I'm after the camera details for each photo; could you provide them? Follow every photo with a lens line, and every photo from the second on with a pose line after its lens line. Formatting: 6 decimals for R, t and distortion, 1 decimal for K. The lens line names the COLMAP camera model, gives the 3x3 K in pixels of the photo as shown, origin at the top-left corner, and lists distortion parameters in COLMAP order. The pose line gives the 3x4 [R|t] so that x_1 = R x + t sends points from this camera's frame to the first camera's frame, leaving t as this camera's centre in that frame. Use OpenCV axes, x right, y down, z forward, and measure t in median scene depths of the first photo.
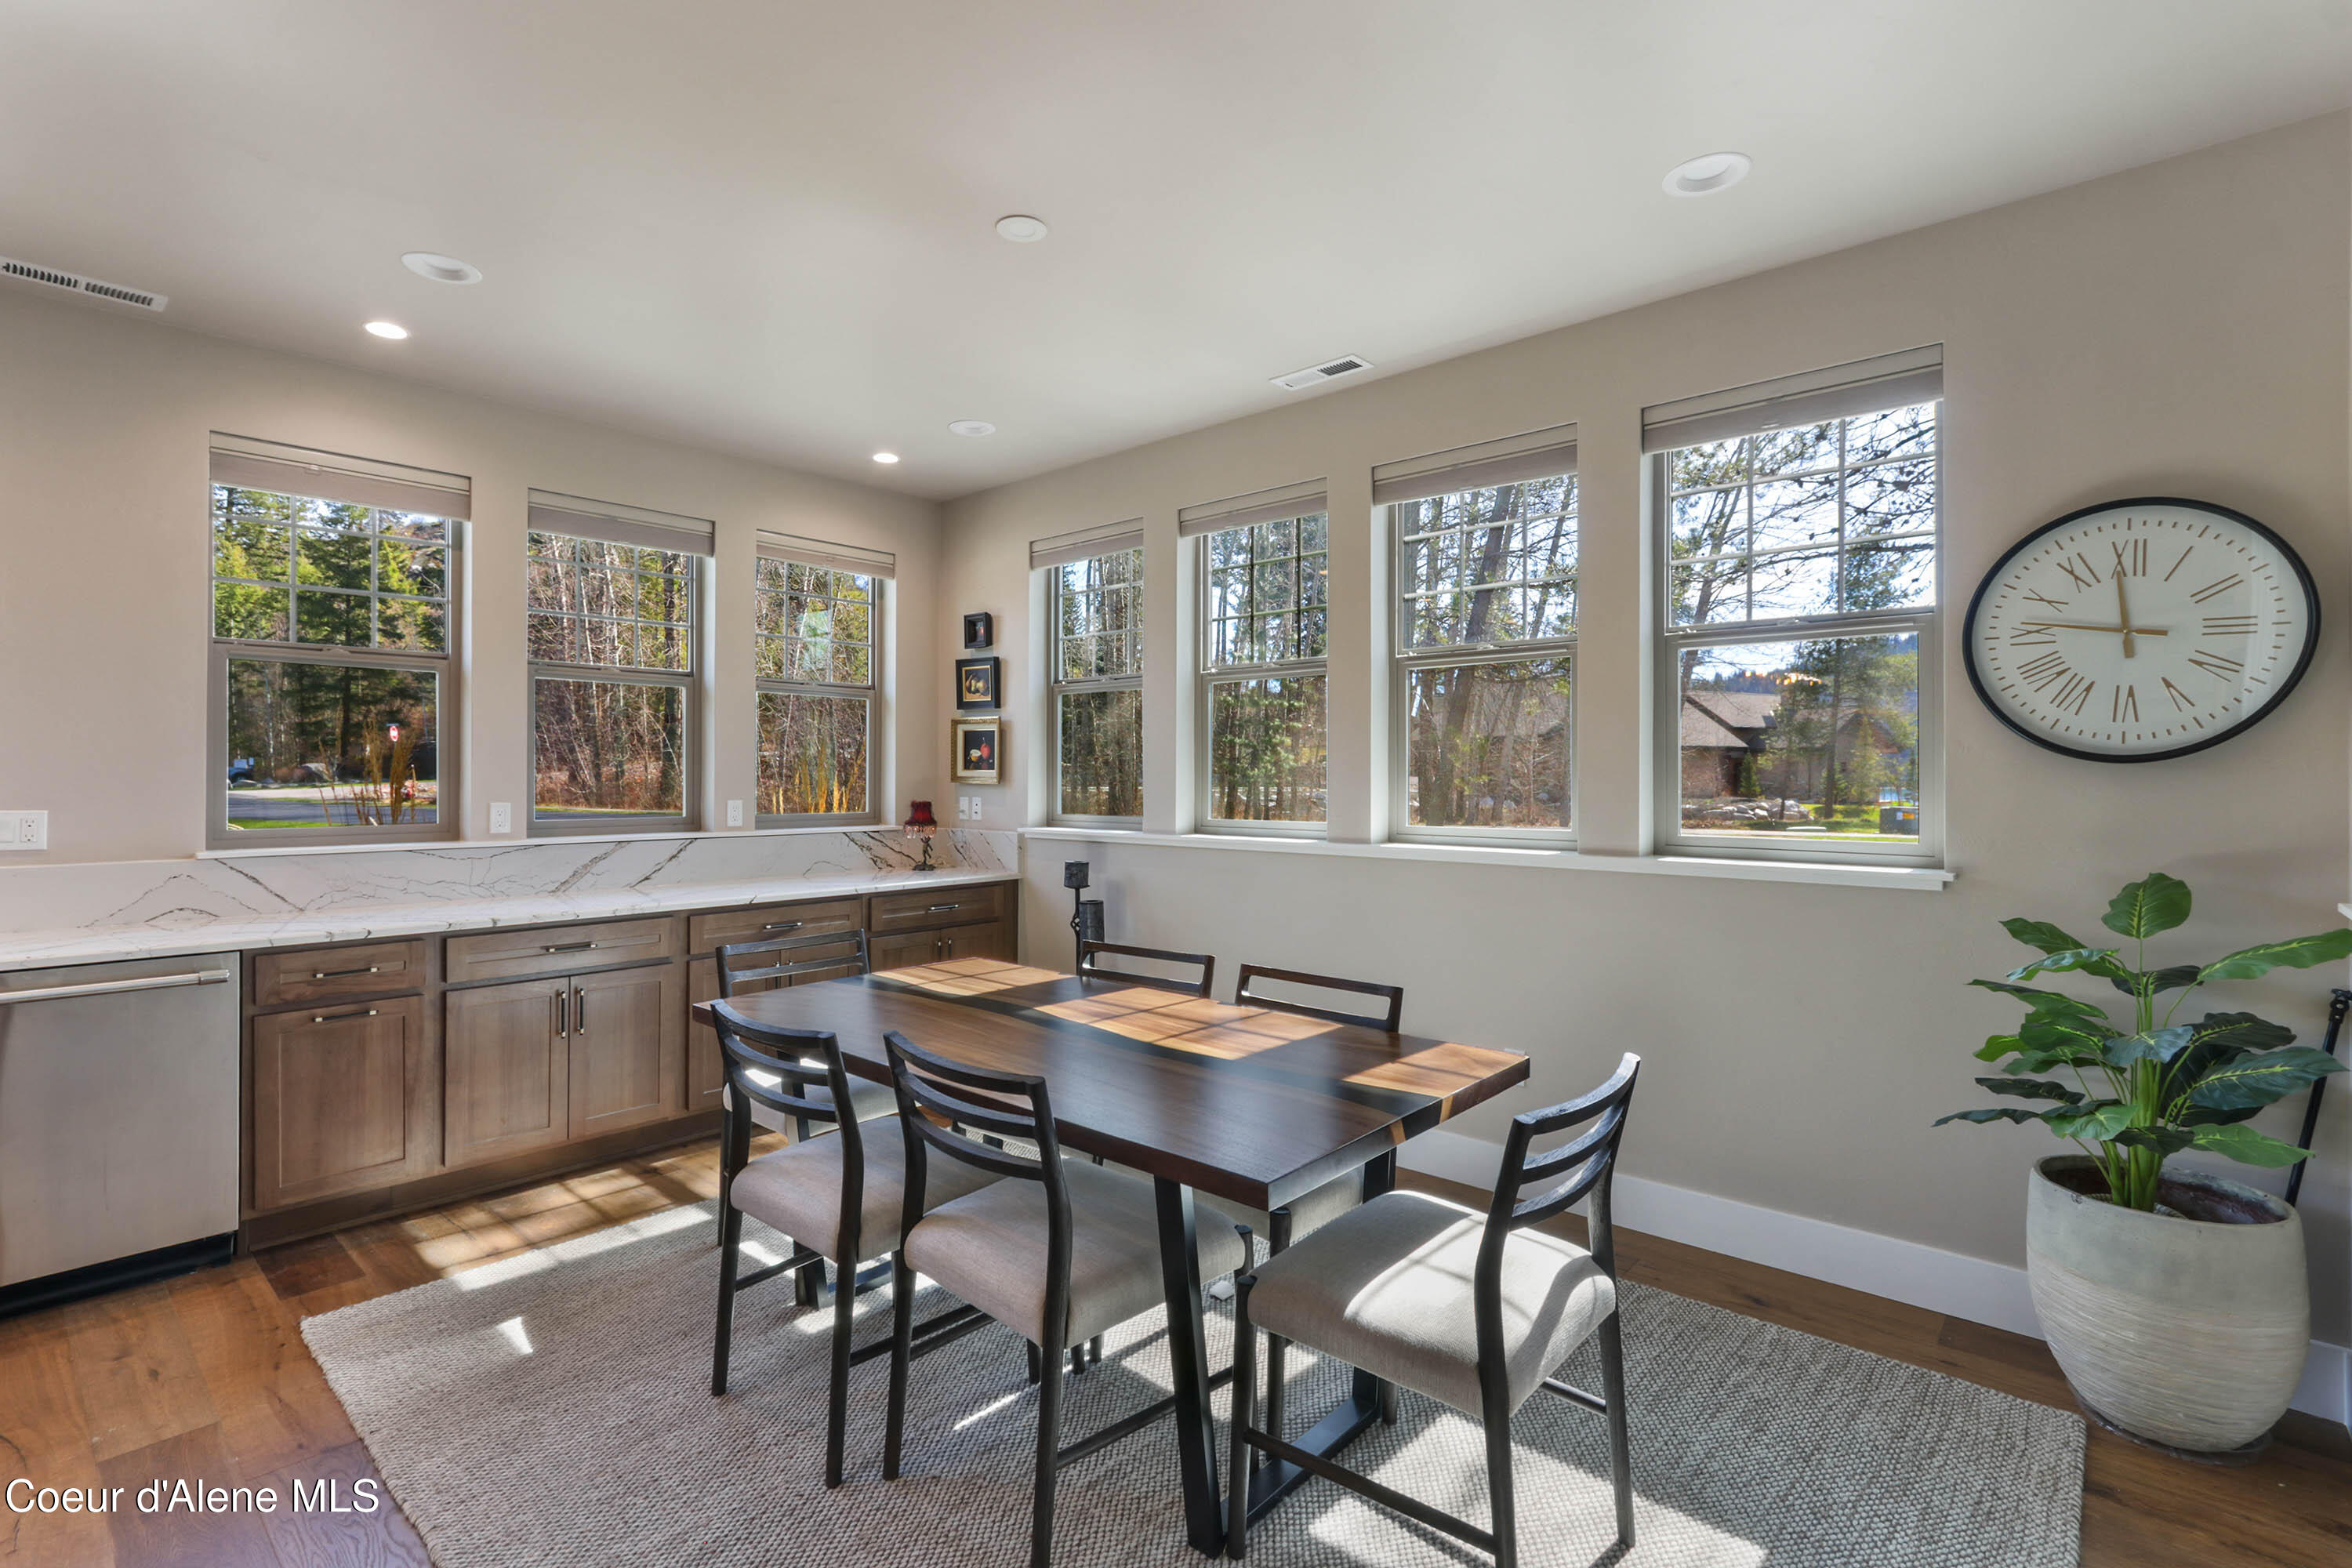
lens RADIAL K [[1077.1, 0, 1170.5], [0, 1077.1, 752.4], [0, 0, 1]] dist [0.001066, 0.000087]
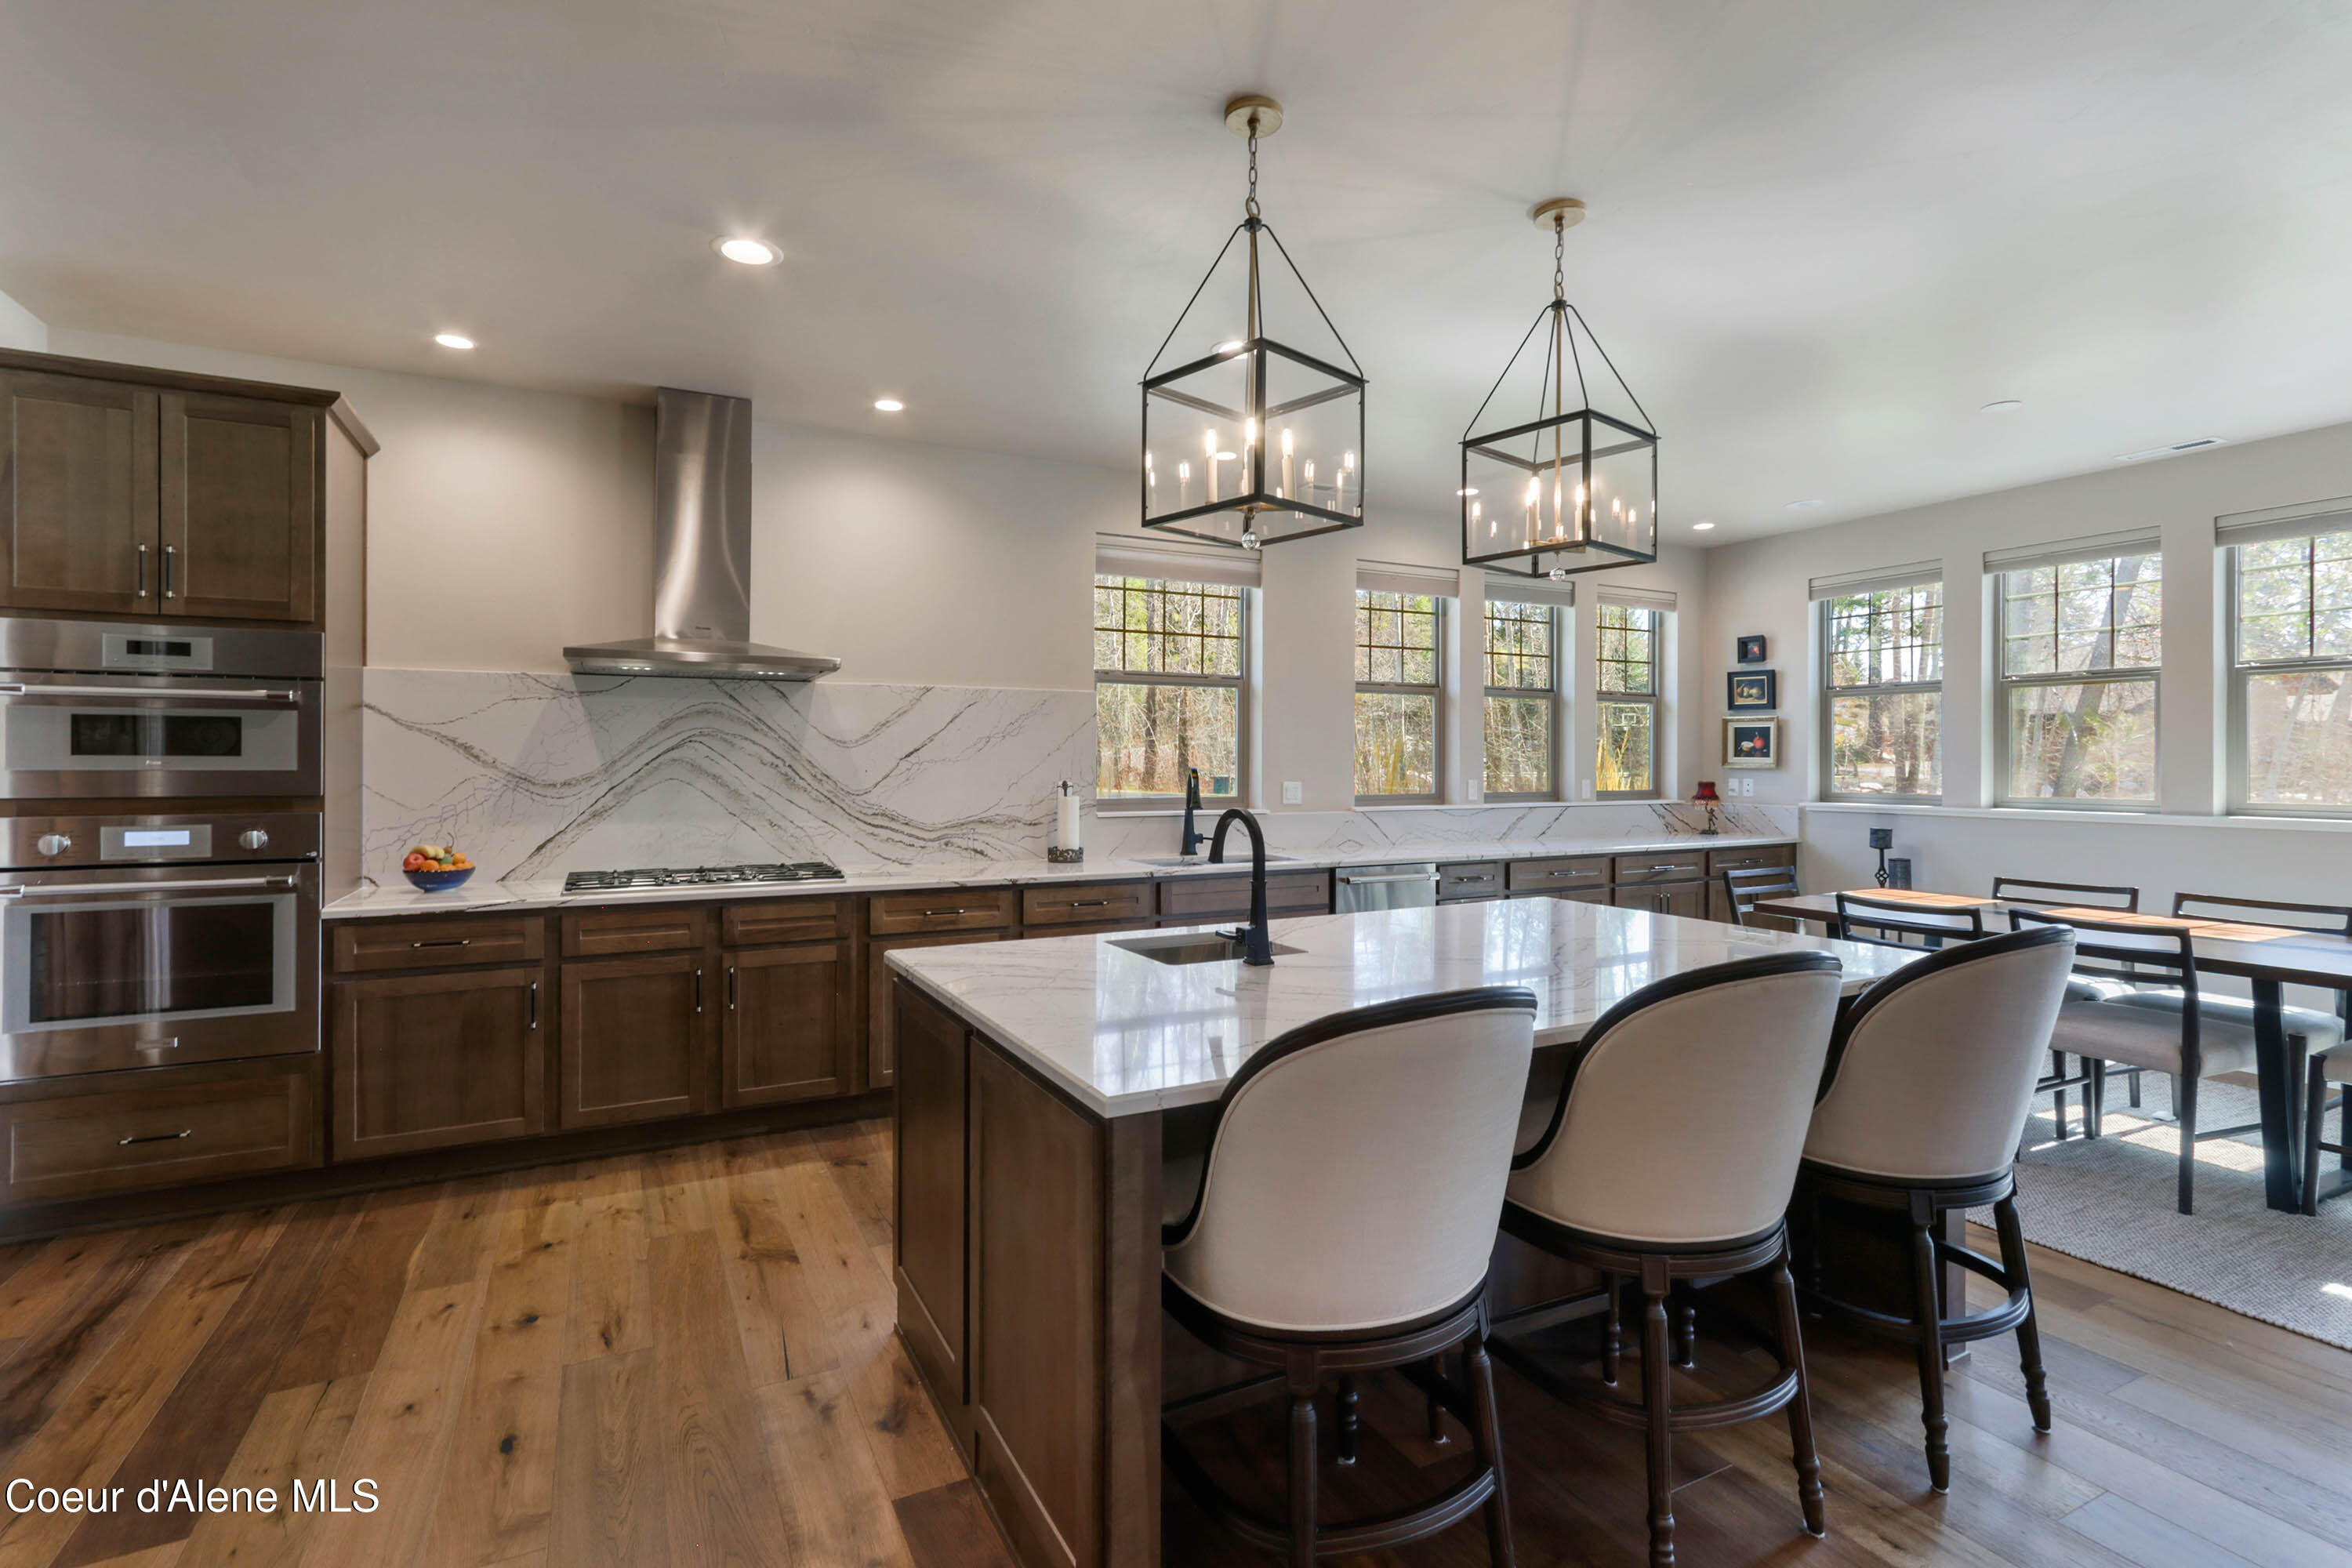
lens RADIAL K [[1077.1, 0, 1170.5], [0, 1077.1, 752.4], [0, 0, 1]] dist [0.001066, 0.000087]
pose [[0.932834, -0.004122, -0.360282, -0.367846], [0.009365, 0.999874, 0.012807, -0.013065], [0.360184, -0.015321, 0.932755, -0.457719]]
